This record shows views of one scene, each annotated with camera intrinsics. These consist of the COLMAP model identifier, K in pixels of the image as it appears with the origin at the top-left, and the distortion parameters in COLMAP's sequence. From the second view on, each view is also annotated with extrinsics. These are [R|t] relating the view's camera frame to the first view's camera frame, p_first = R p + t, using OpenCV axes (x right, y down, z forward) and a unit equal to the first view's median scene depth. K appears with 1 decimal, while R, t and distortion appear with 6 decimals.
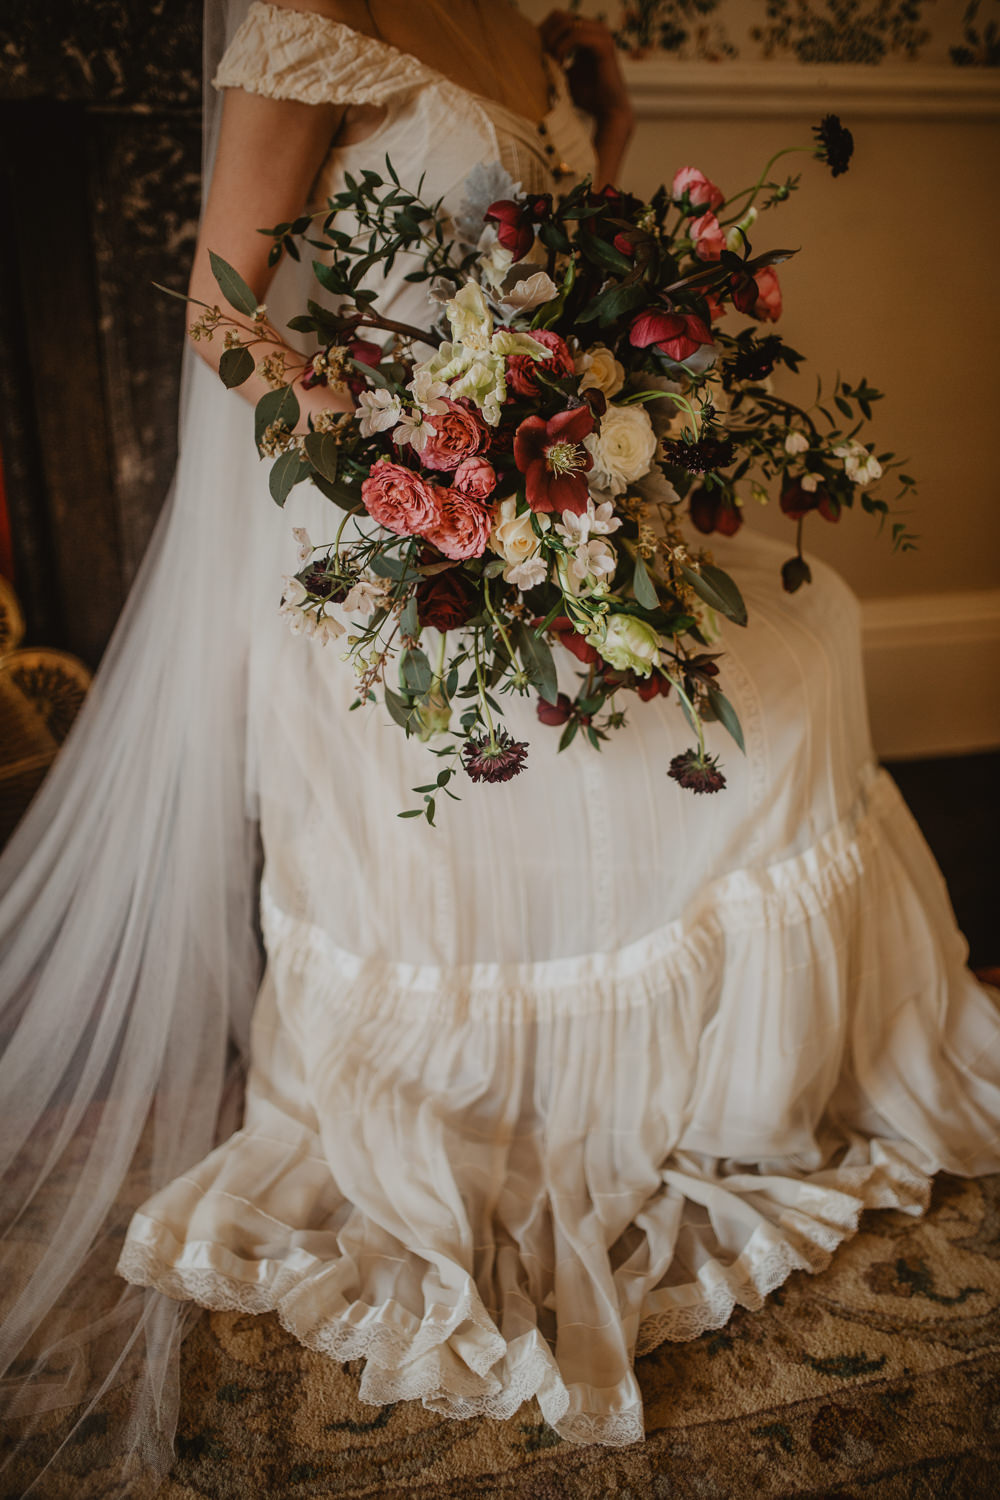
lens RADIAL K [[1434.6, 0, 515.9], [0, 1434.6, 767.8], [0, 0, 1]] dist [-0.034066, 0.000000]
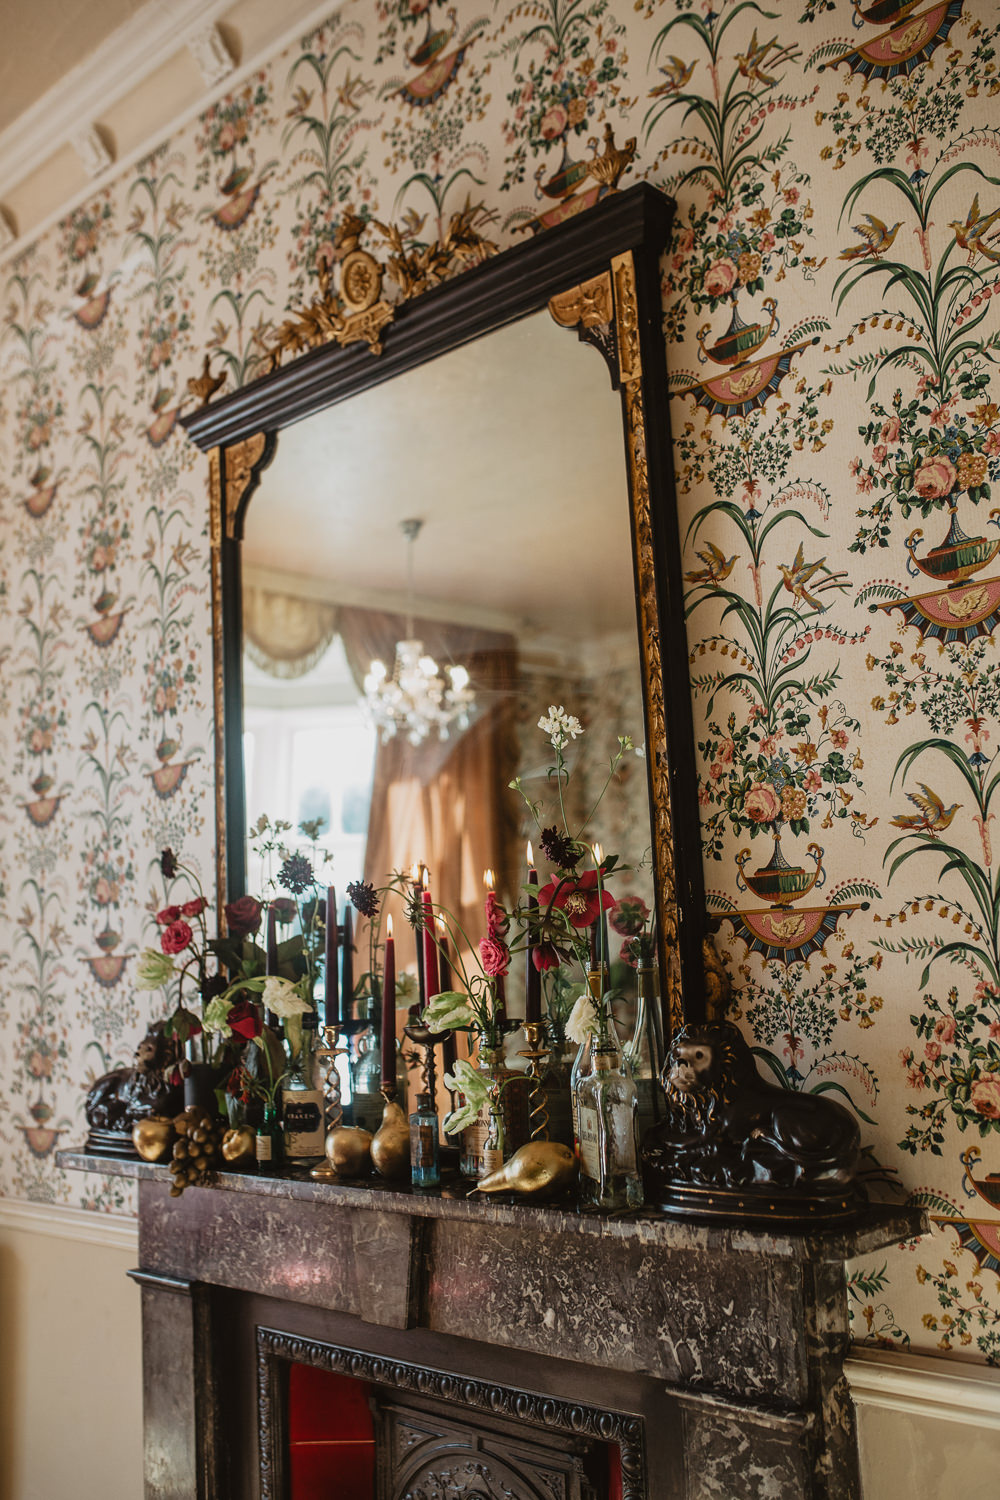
lens RADIAL K [[1434.6, 0, 507.4], [0, 1434.6, 754.0], [0, 0, 1]] dist [-0.034066, 0.000000]
pose [[0.517848, -0.150612, -0.842110, 0.720657], [-0.311169, 0.883788, -0.349417, -0.548418], [0.796873, 0.442984, 0.410802, 0.275411]]
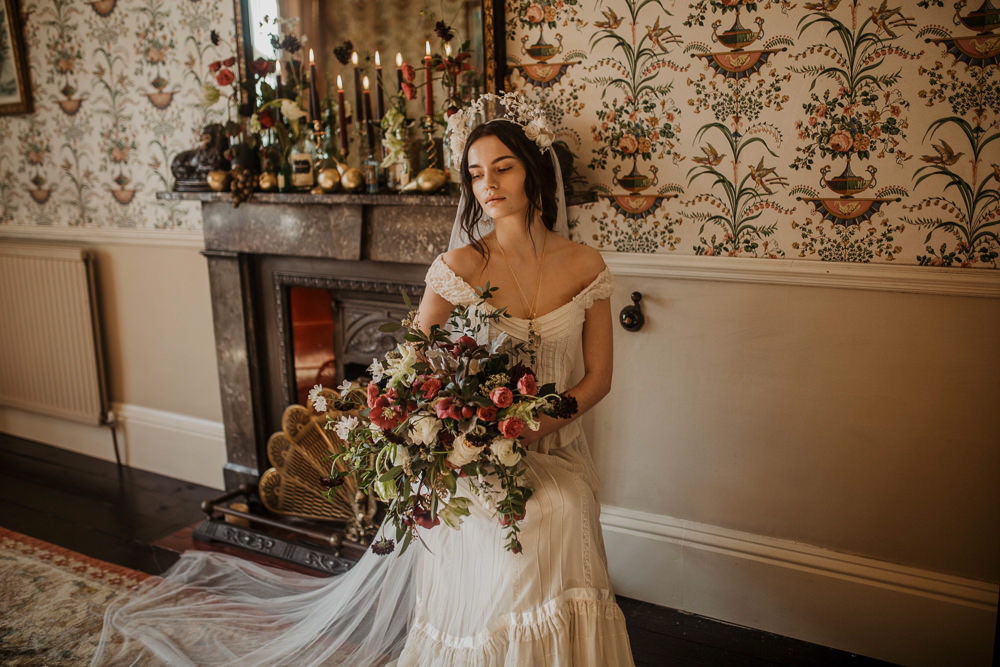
lens RADIAL K [[956.4, 0, 502.0], [0, 956.4, 333.6], [0, 0, 1]] dist [-0.034066, 0.000000]
pose [[0.685293, 0.129184, -0.716718, 1.125422], [-0.273104, 0.957907, -0.088472, -0.242542], [0.675120, 0.256368, 0.691728, -0.174272]]
